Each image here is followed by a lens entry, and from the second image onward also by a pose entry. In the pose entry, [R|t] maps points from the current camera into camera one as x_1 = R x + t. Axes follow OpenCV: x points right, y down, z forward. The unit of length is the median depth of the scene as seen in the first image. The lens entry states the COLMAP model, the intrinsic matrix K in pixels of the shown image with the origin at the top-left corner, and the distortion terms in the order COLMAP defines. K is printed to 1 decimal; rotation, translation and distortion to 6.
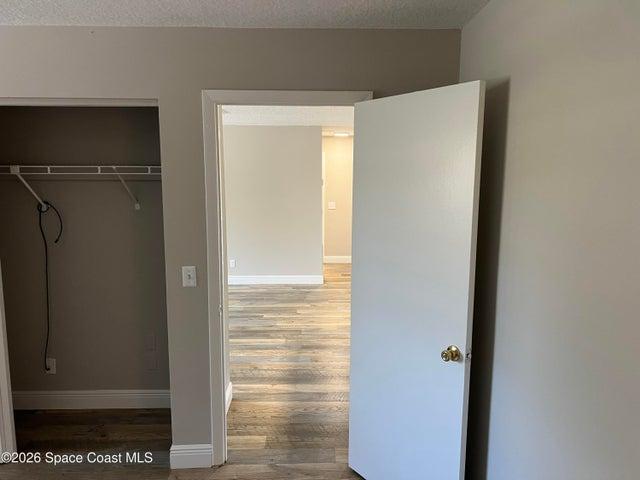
lens RADIAL K [[481.3, 0, 326.2], [0, 481.3, 241.8], [0, 0, 1]] dist [0.057367, -0.067530]
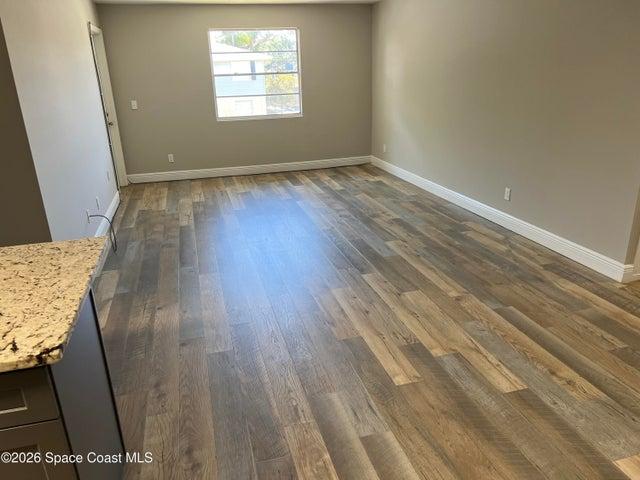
lens RADIAL K [[481.3, 0, 315.4], [0, 481.3, 243.7], [0, 0, 1]] dist [0.057367, -0.067530]
pose [[0.226052, 0.323510, -0.918826, 0.519820], [-0.099982, 0.945966, 0.308468, -0.095665], [0.968971, 0.022136, 0.246182, 0.889968]]
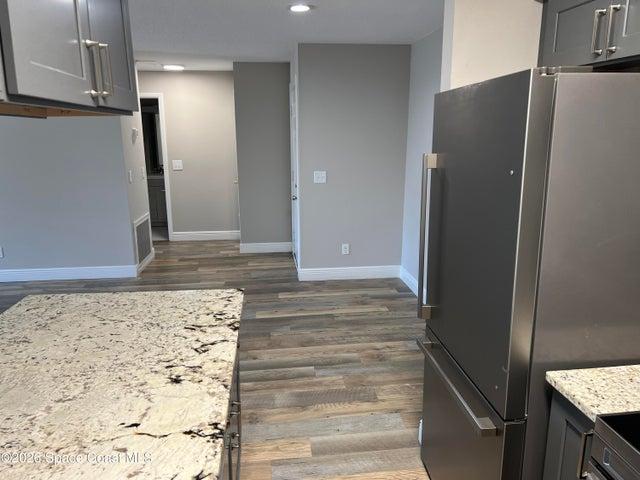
lens RADIAL K [[481.3, 0, 321.5], [0, 481.3, 239.0], [0, 0, 1]] dist [0.057367, -0.067530]
pose [[0.996618, -0.027084, 0.077586, 0.321724], [0.020563, 0.996283, 0.083656, -0.035929], [-0.079564, -0.081777, 0.993470, 0.389012]]
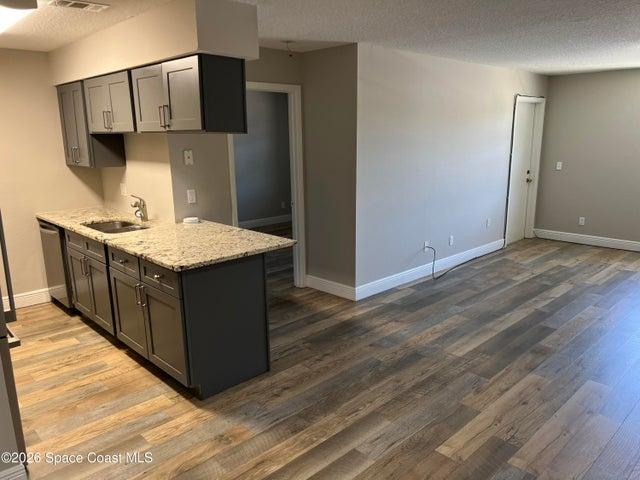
lens RADIAL K [[481.3, 0, 318.1], [0, 481.3, 242.6], [0, 0, 1]] dist [0.057367, -0.067530]
pose [[-0.742101, 0.150547, -0.653163, 0.521320], [-0.085363, 0.945290, 0.314866, -0.170312], [0.664830, 0.289419, -0.688649, 1.306559]]
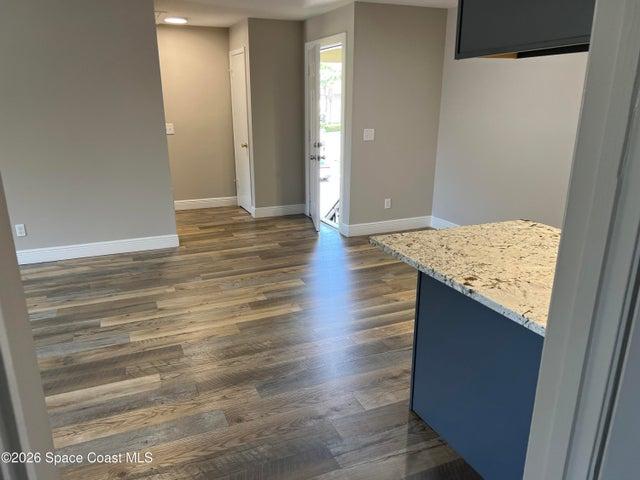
lens RADIAL K [[481.3, 0, 317.5], [0, 481.3, 243.3], [0, 0, 1]] dist [0.057367, -0.067530]
pose [[0.930408, -0.112691, 0.348772, -0.092226], [0.058654, 0.985076, 0.161816, -0.024992], [-0.361802, -0.130098, 0.923132, 0.438251]]
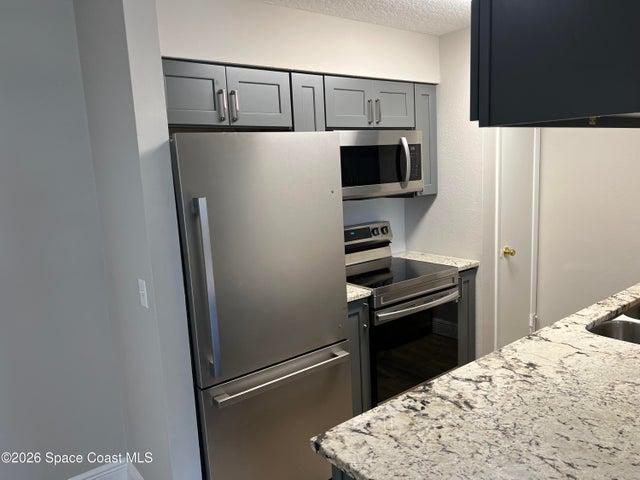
lens RADIAL K [[481.3, 0, 320.0], [0, 481.3, 247.0], [0, 0, 1]] dist [0.057367, -0.067530]
pose [[-0.595180, -0.109172, 0.796142, 0.092828], [0.159987, 0.954798, 0.250530, -0.112314], [-0.787506, 0.276483, -0.550810, 0.932492]]
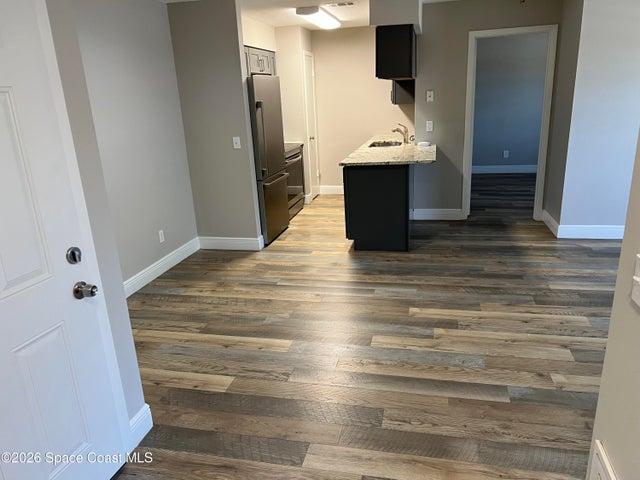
lens RADIAL K [[481.3, 0, 327.4], [0, 481.3, 241.9], [0, 0, 1]] dist [0.057367, -0.067530]
pose [[-0.969620, -0.034976, 0.242101, 0.074313], [0.073116, 0.903038, 0.423293, -0.214682], [-0.233432, 0.428135, -0.873046, 1.715962]]
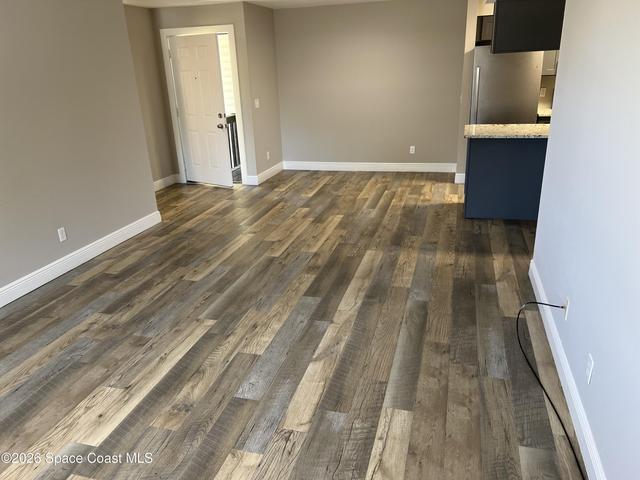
lens RADIAL K [[481.3, 0, 317.4], [0, 481.3, 245.2], [0, 0, 1]] dist [0.057367, -0.067530]
pose [[0.304990, -0.349732, 0.885815, -0.903291], [0.172795, 0.935014, 0.309662, -0.100969], [-0.936549, 0.058620, 0.345602, 0.774892]]
